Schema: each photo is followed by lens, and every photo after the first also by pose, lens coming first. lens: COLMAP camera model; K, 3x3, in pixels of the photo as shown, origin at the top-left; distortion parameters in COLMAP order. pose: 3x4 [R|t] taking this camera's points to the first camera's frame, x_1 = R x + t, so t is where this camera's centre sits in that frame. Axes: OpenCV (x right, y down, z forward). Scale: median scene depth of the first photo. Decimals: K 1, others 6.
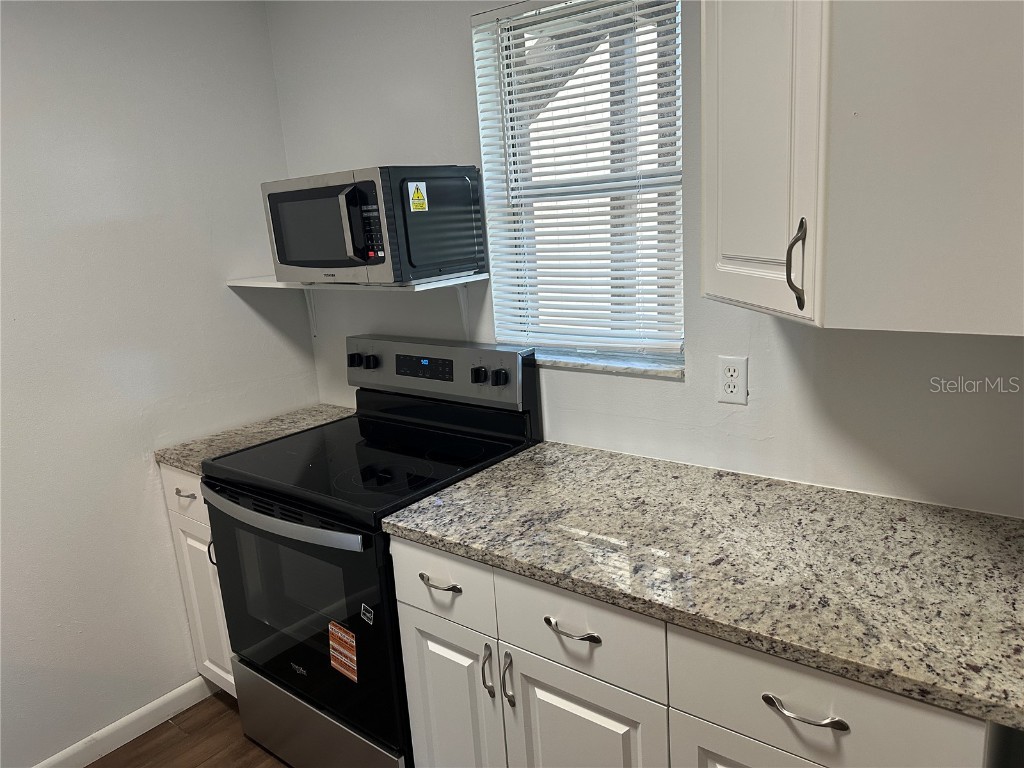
lens RADIAL K [[712.4, 0, 516.4], [0, 712.4, 383.6], [0, 0, 1]] dist [0.100377, -0.107034]
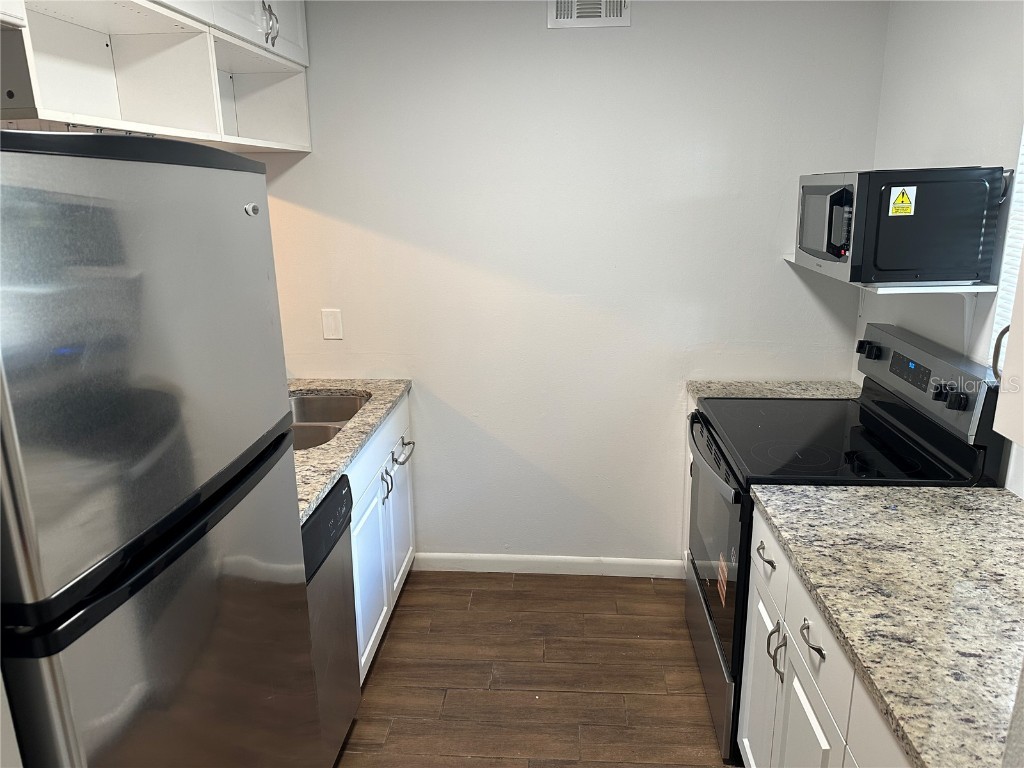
lens RADIAL K [[729.2, 0, 514.9], [0, 729.2, 390.2], [0, 0, 1]] dist [0.017995, -0.008889]
pose [[0.562985, 0.278886, -0.777991, 0.407764], [-0.207613, 0.958883, 0.193493, -0.091996], [0.799965, 0.052588, 0.597737, -0.016351]]
